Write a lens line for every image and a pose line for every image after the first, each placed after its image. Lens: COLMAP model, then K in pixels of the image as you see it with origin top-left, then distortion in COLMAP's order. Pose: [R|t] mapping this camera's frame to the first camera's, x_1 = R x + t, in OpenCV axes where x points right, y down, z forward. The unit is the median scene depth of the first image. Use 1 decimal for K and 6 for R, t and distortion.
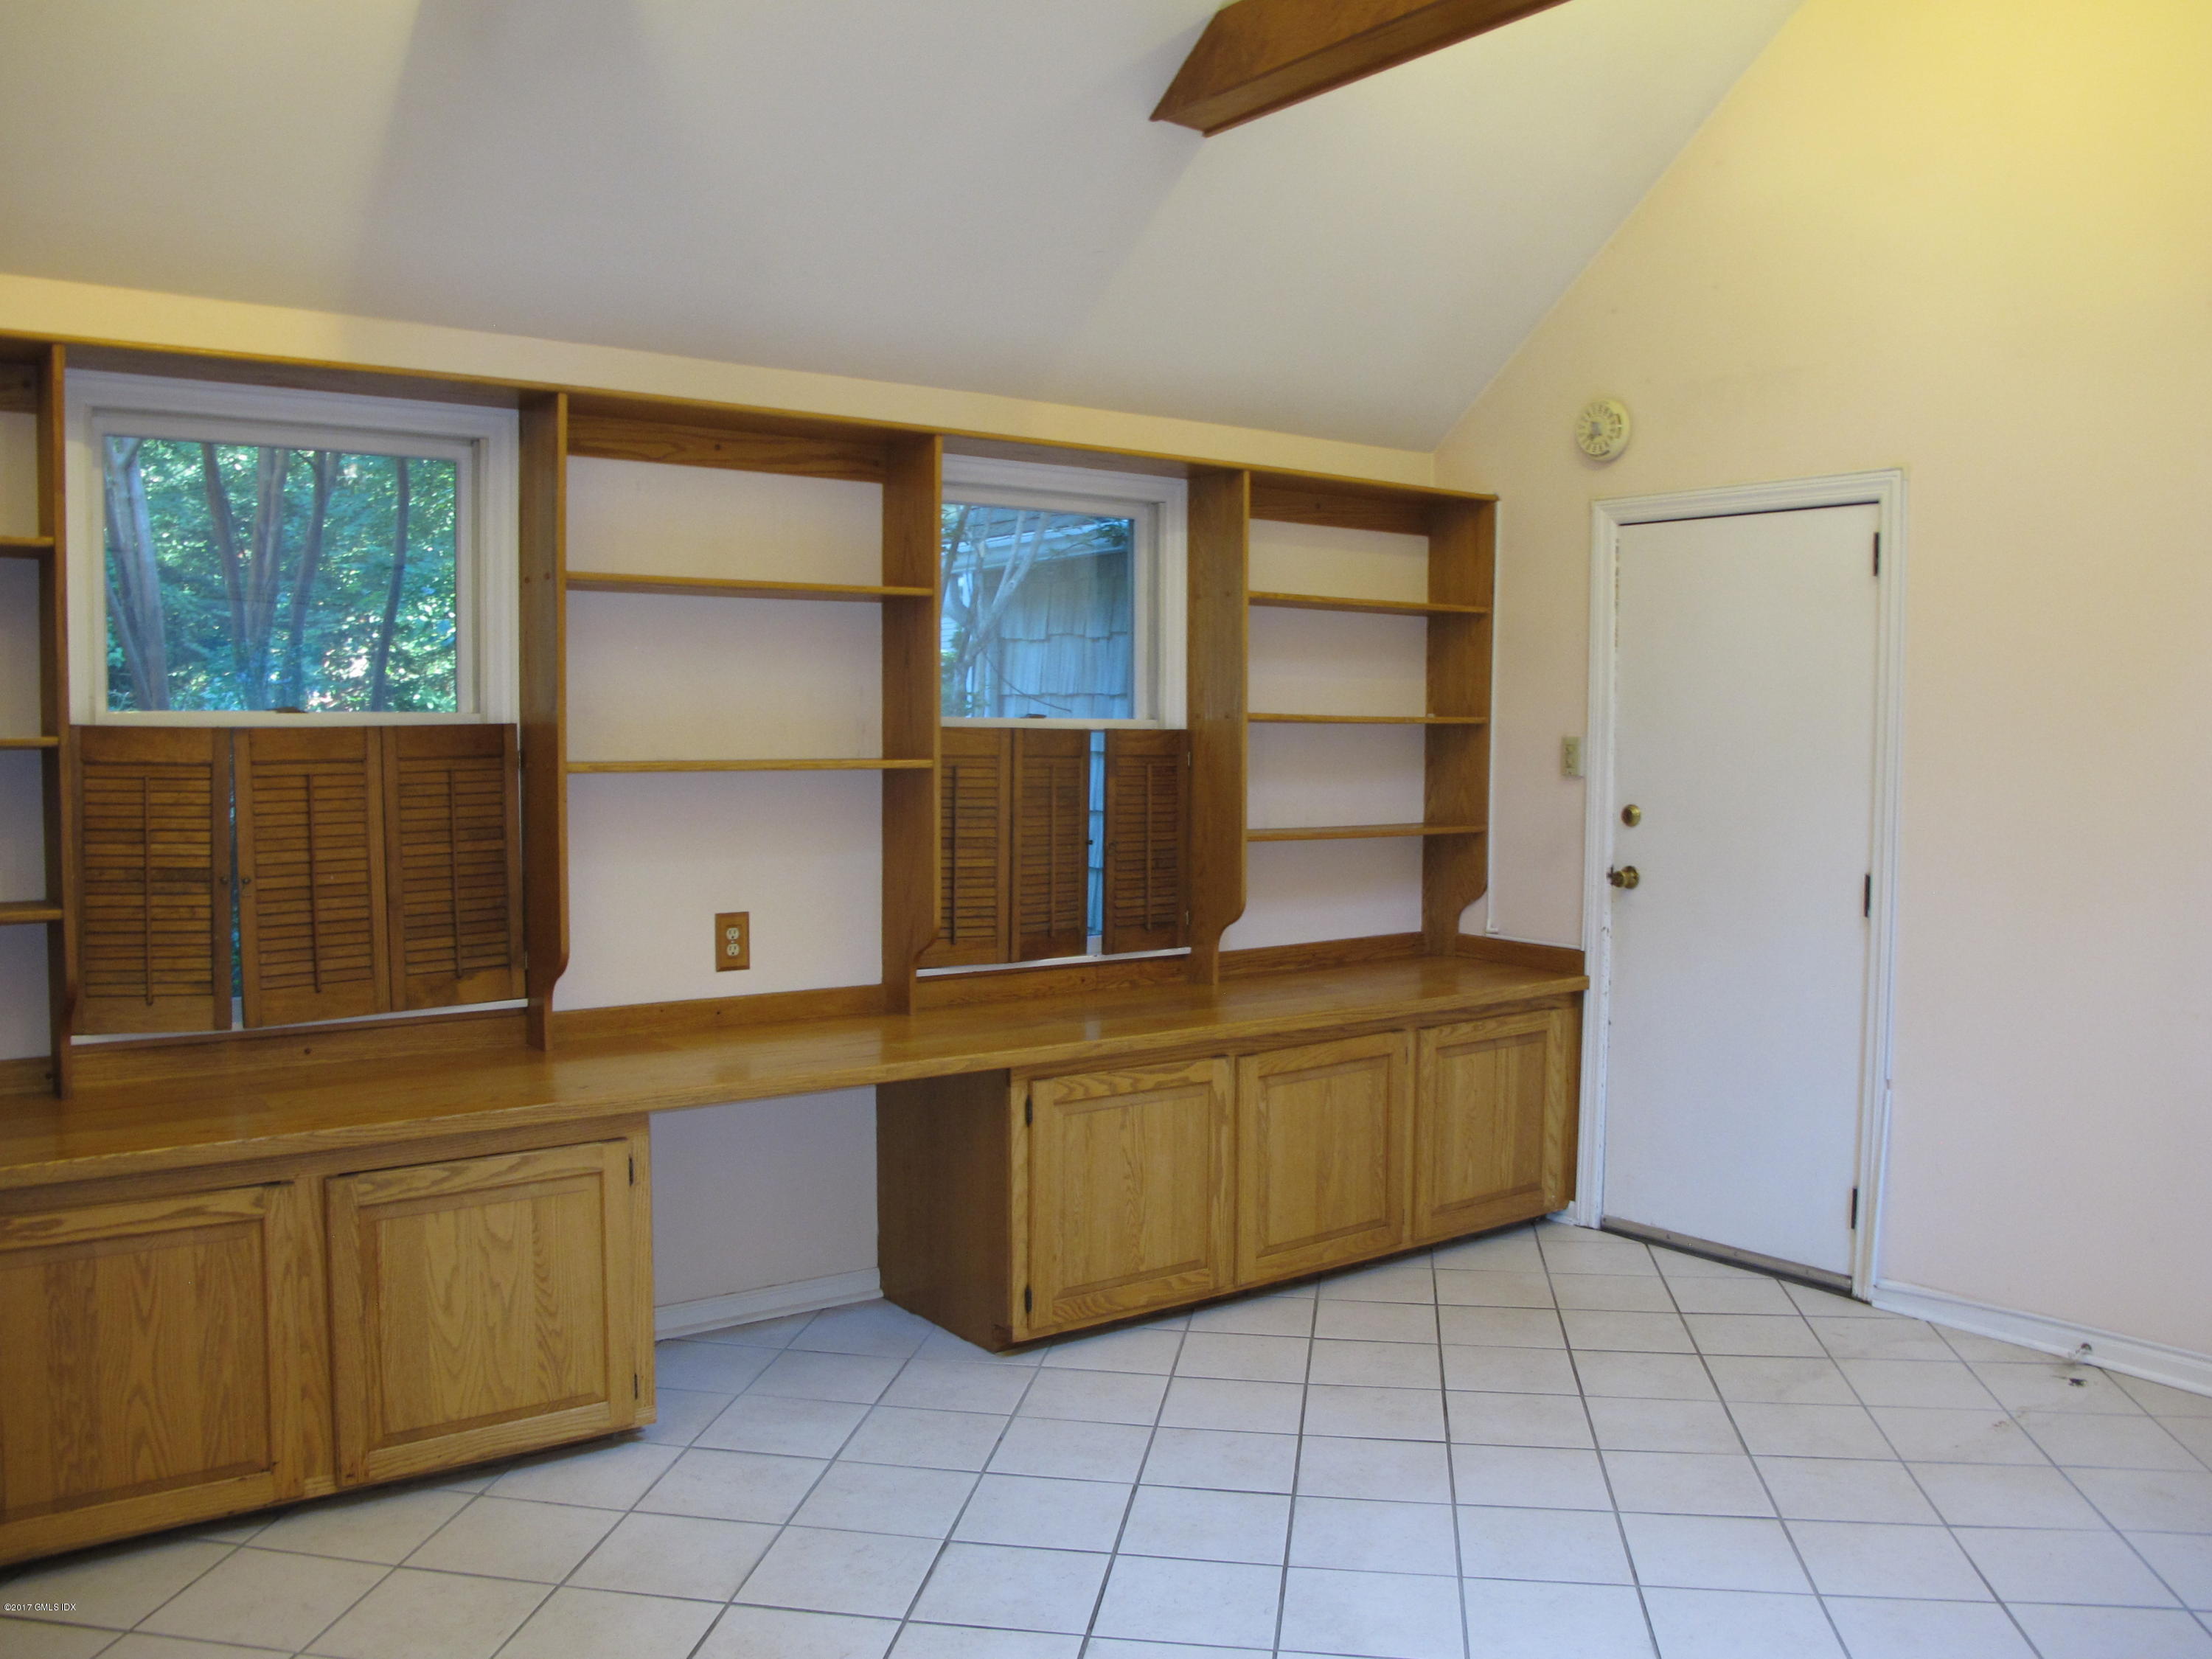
lens RADIAL K [[1837.6, 0, 1106.0], [0, 1837.6, 829.5], [0, 0, 1]] dist [-0.005940, -0.002058]
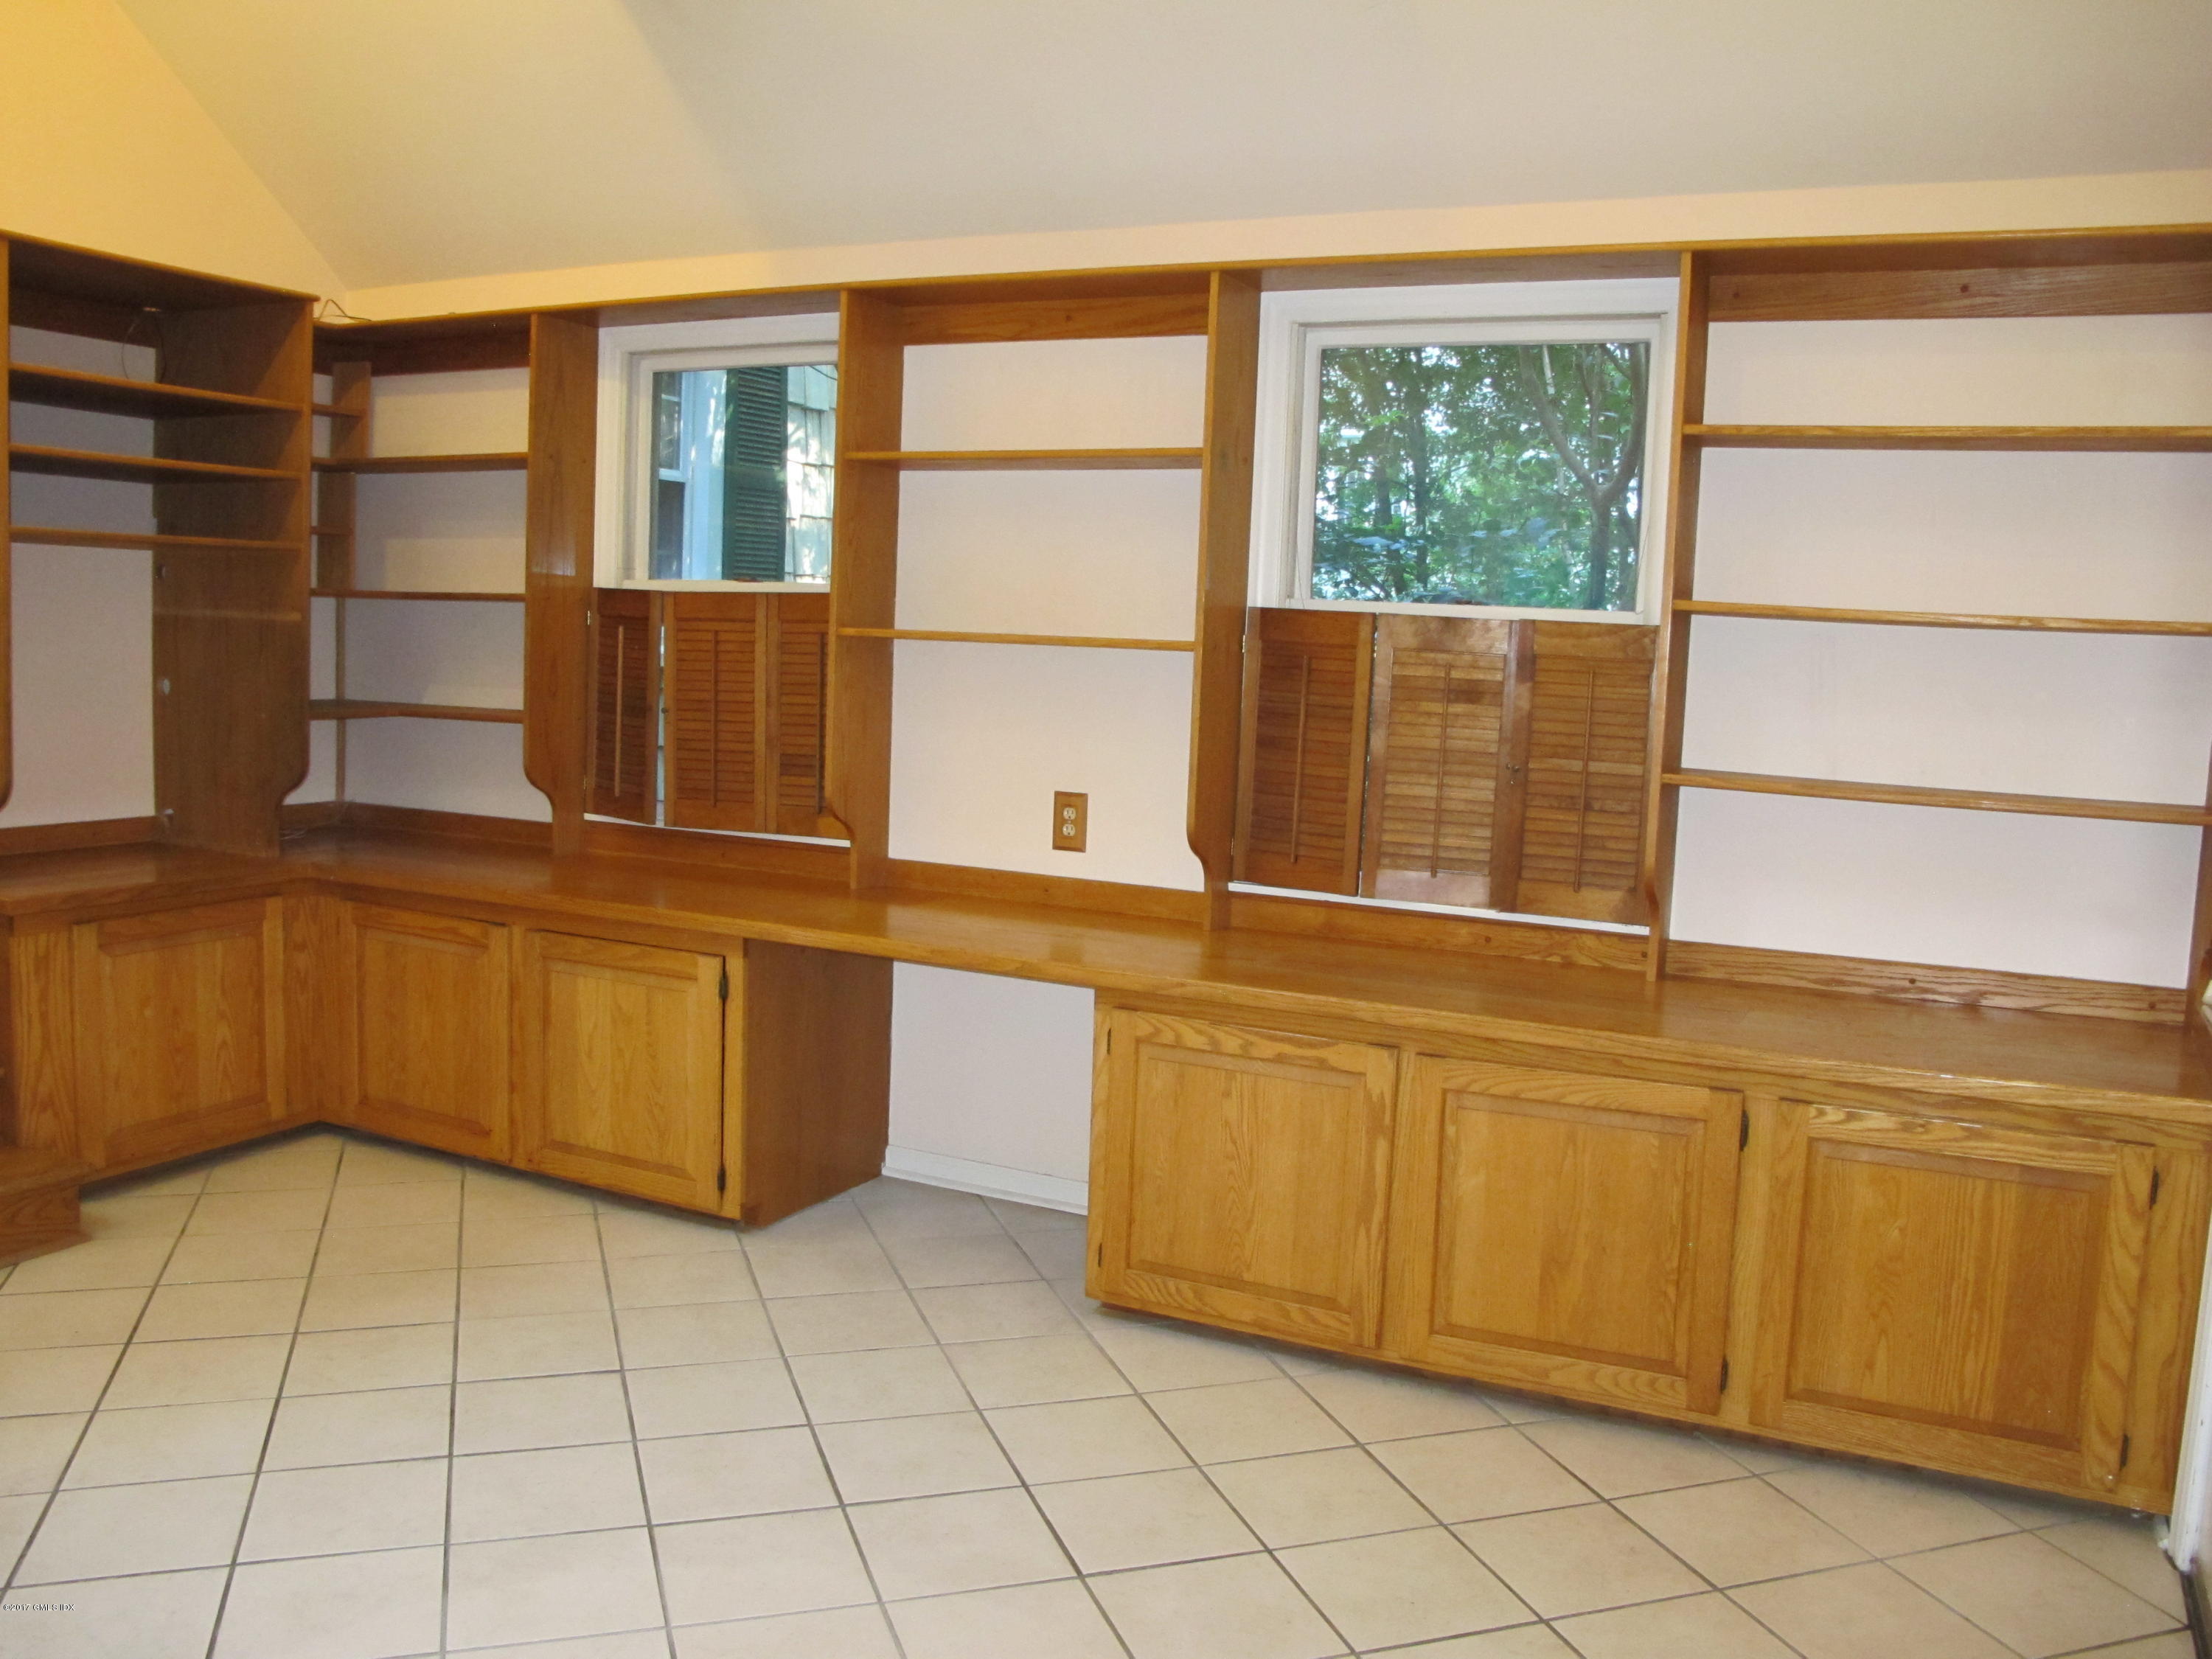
lens RADIAL K [[1979.3, 0, 1103.8], [0, 1979.3, 776.0], [0, 0, 1]] dist [-0.010717, -0.008603]
pose [[0.438085, 0.084501, -0.894953, 0.757263], [-0.082527, 0.995148, 0.053564, -0.021661], [0.895137, 0.050392, 0.442934, 0.551538]]
